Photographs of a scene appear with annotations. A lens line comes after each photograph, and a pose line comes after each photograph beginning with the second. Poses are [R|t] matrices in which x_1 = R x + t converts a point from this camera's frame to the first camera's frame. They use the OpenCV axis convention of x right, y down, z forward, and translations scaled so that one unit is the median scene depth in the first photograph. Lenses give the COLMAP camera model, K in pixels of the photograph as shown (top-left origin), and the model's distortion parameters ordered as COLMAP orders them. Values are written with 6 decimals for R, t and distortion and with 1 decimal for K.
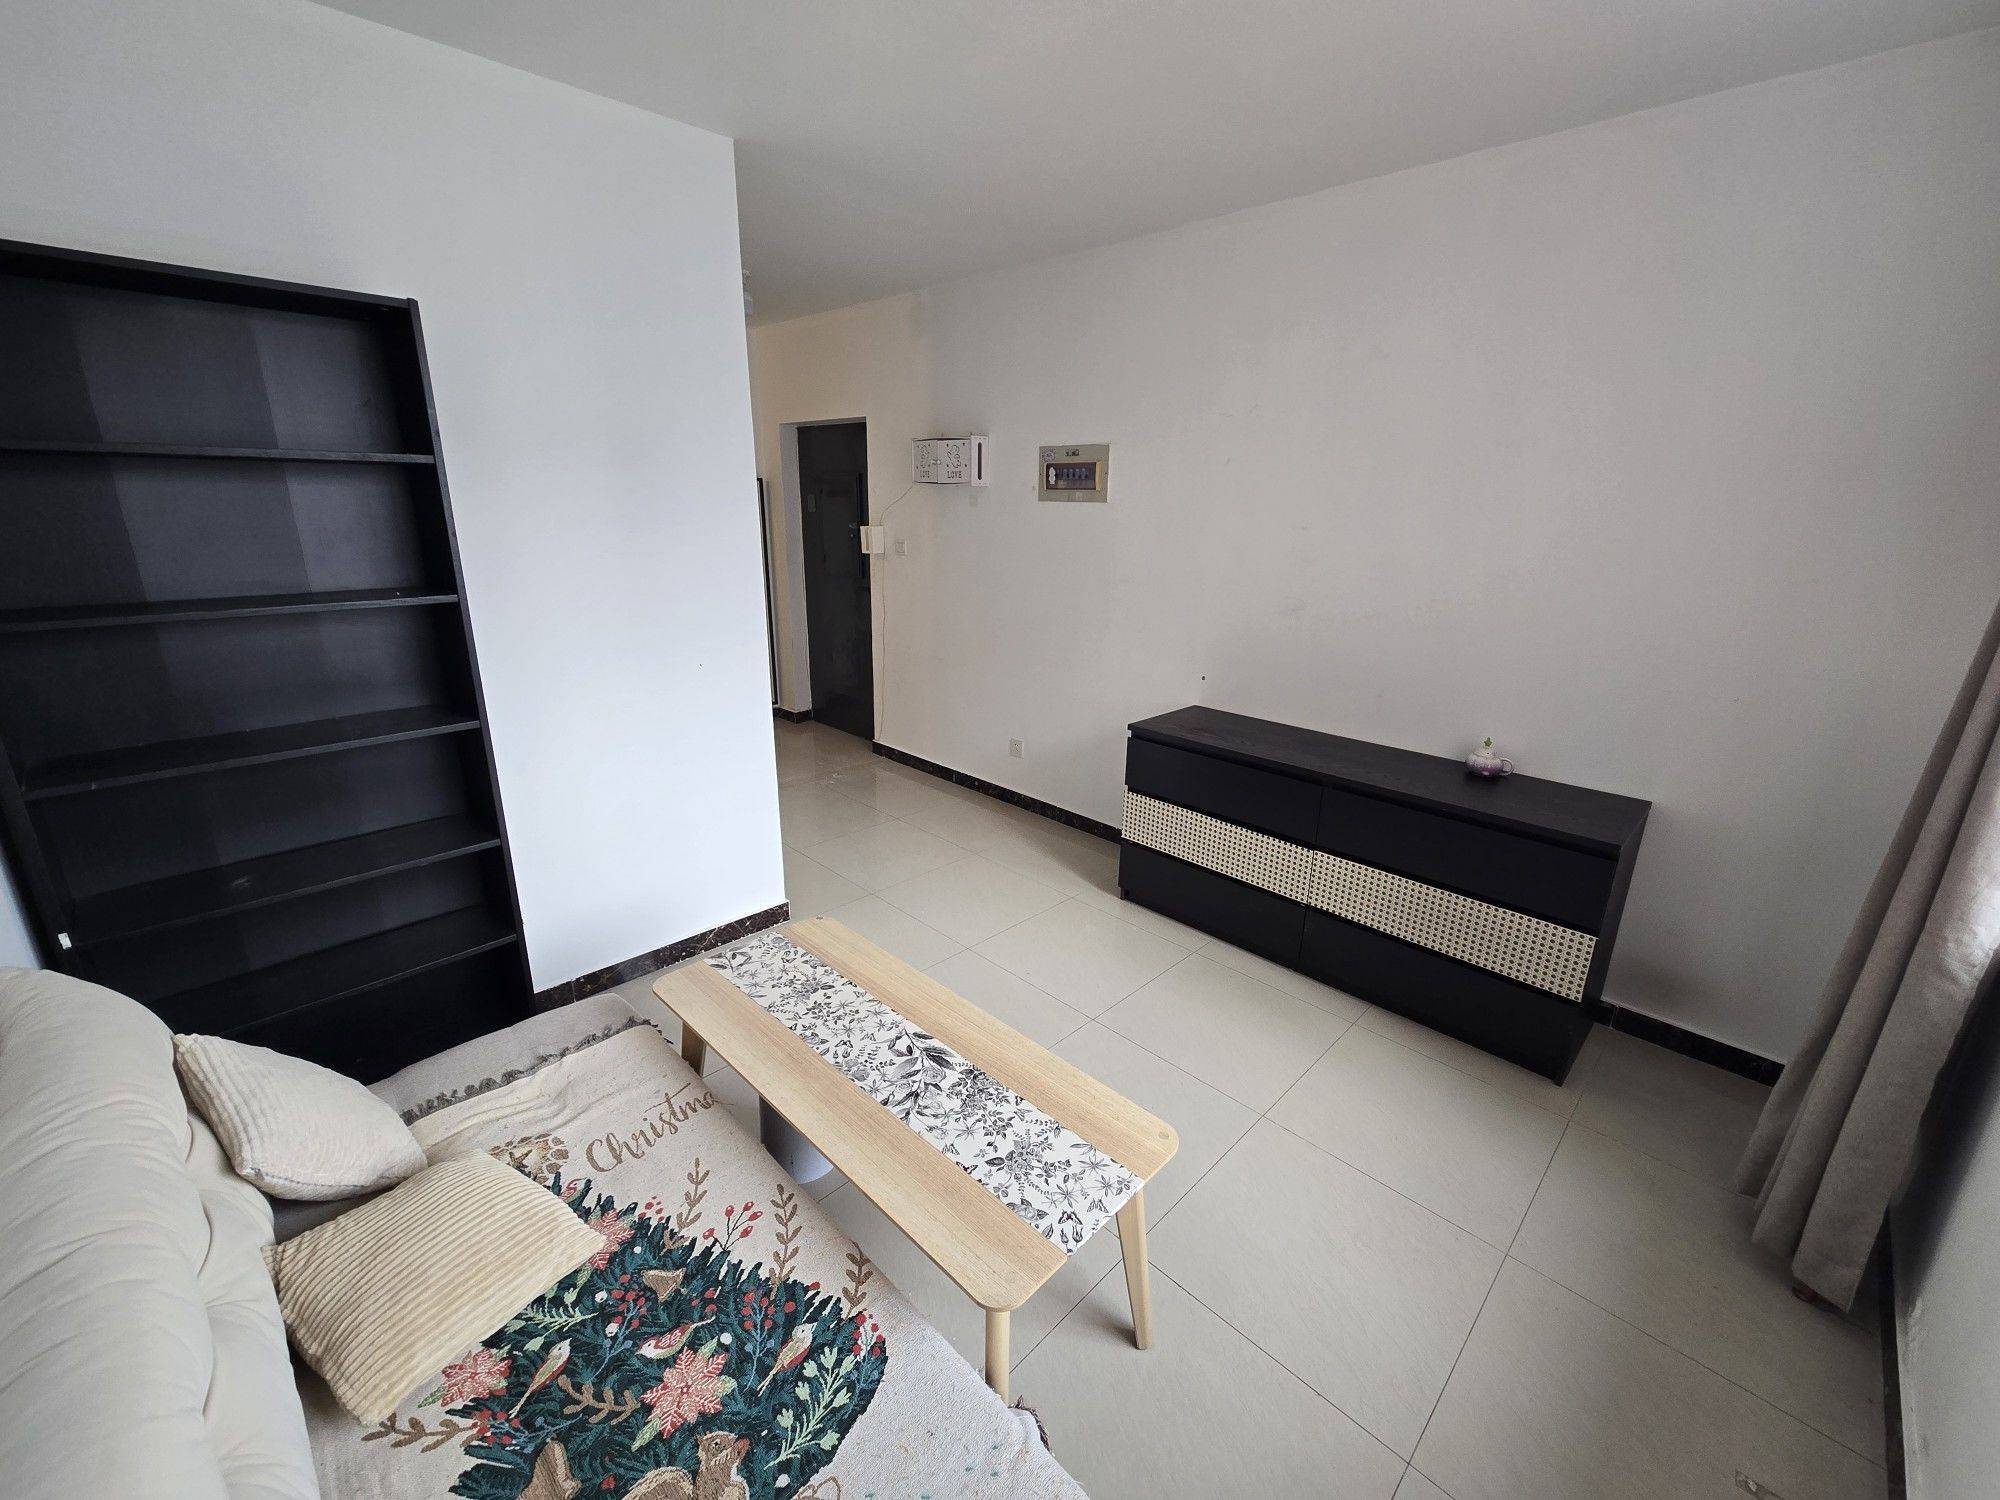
lens RADIAL K [[816.5, 0, 1000.2], [0, 816.5, 746.8], [0, 0, 1]] dist [0.000826, 0.000186]
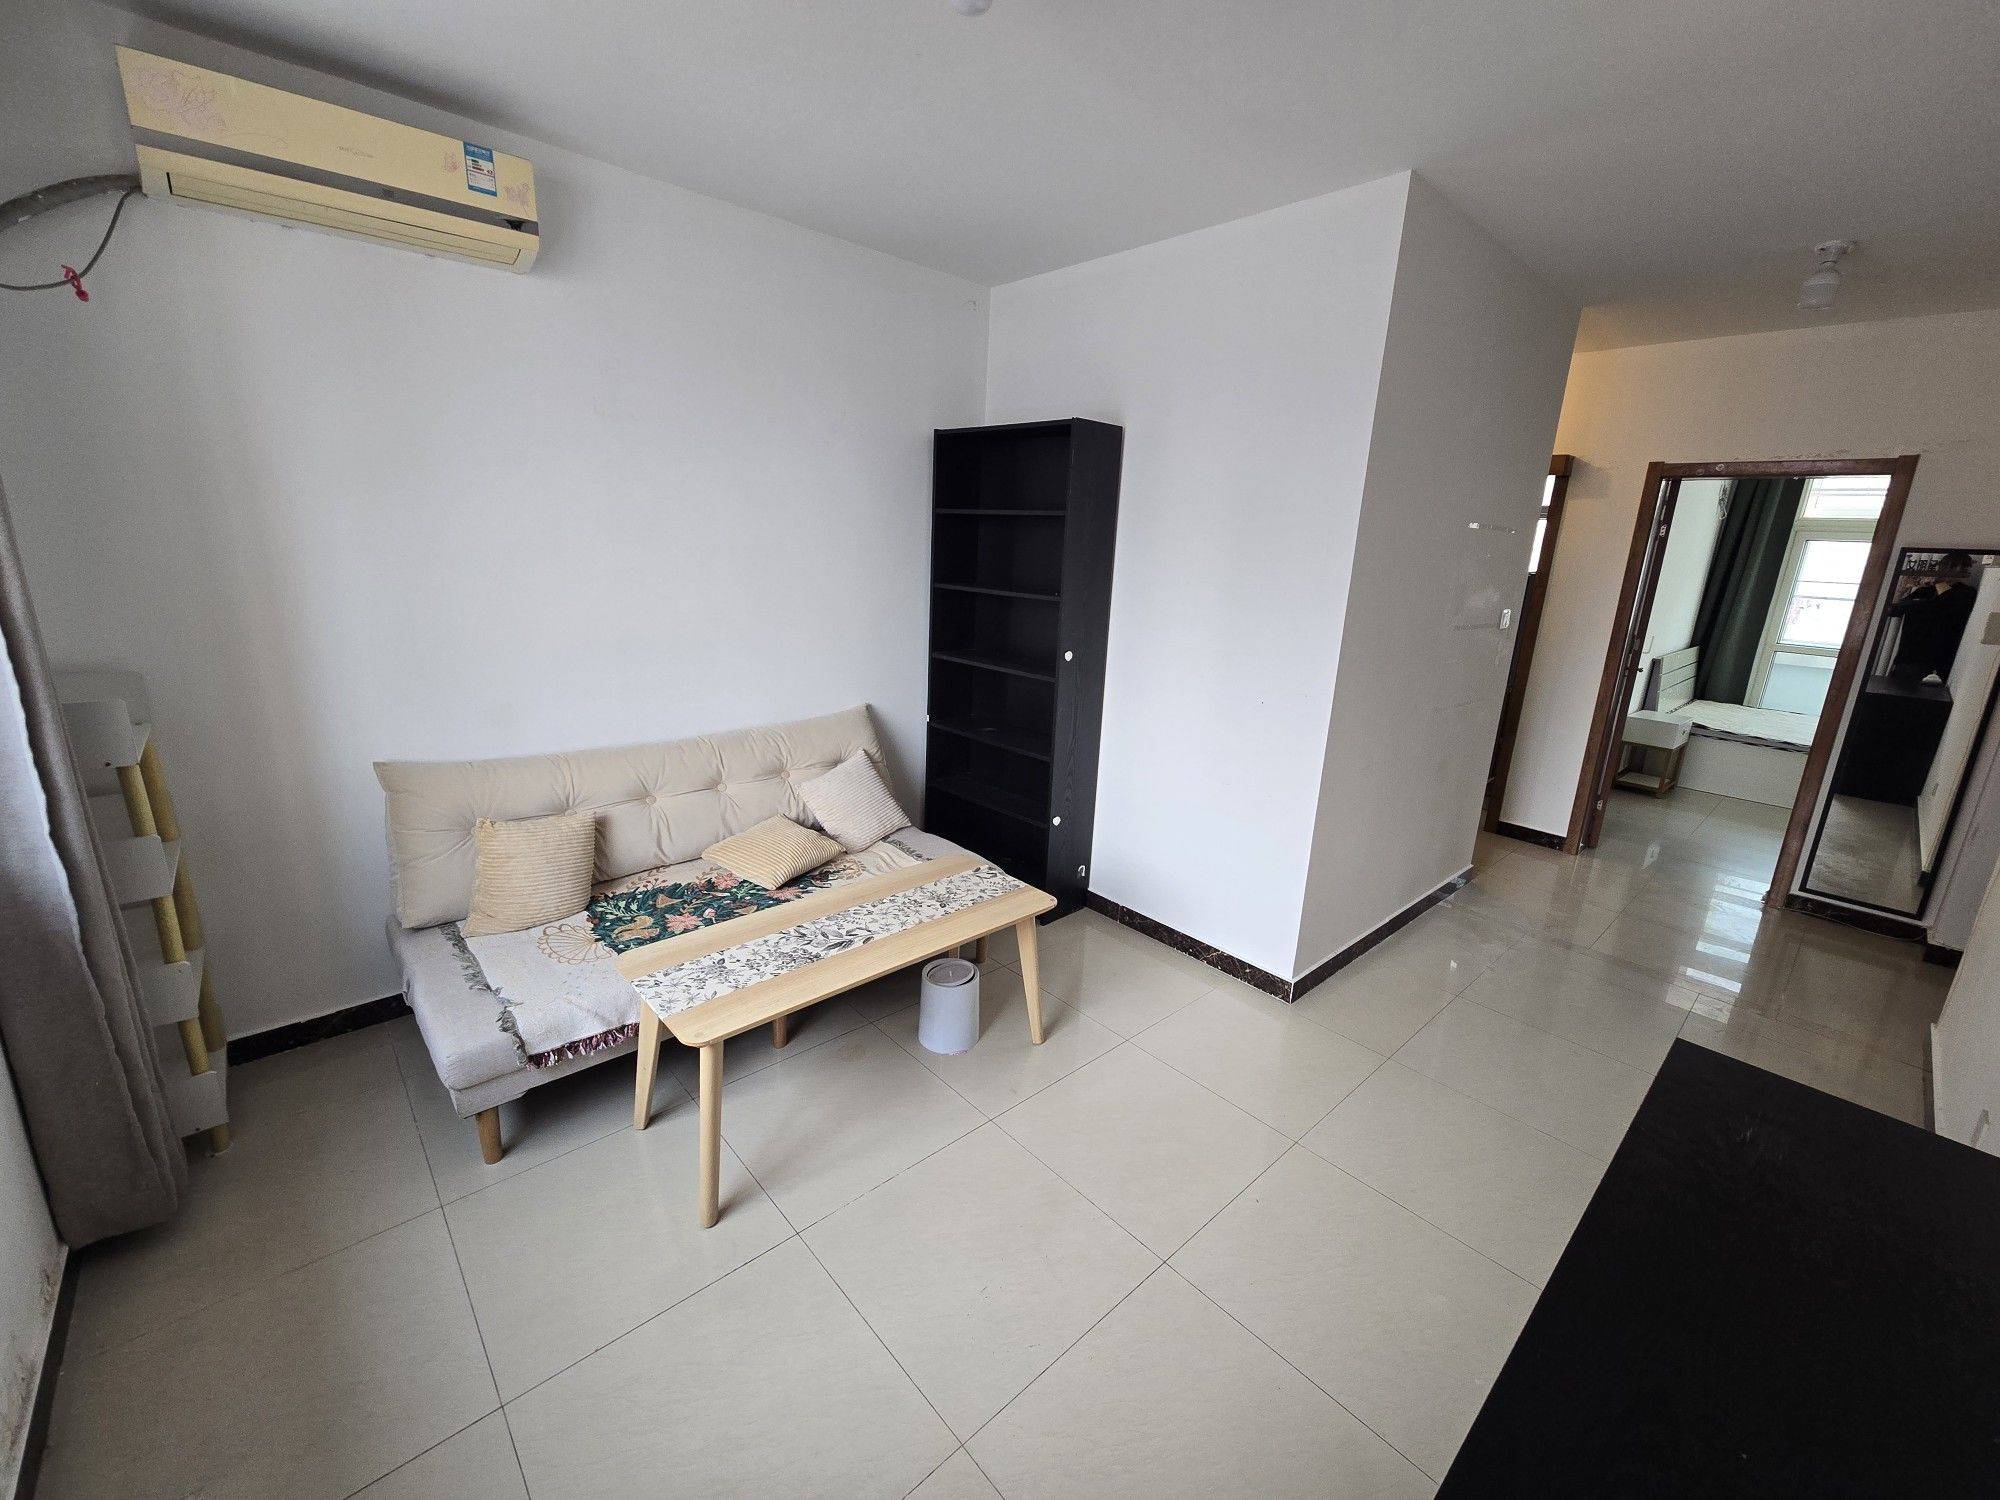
lens RADIAL K [[816.5, 0, 1000.7], [0, 816.5, 745.2], [0, 0, 1]] dist [0.000826, 0.000186]
pose [[-0.047973, 0.231633, -0.971620, 1.063506], [-0.333715, 0.913127, 0.234165, -0.289920], [0.941453, 0.335478, 0.033494, 1.056293]]
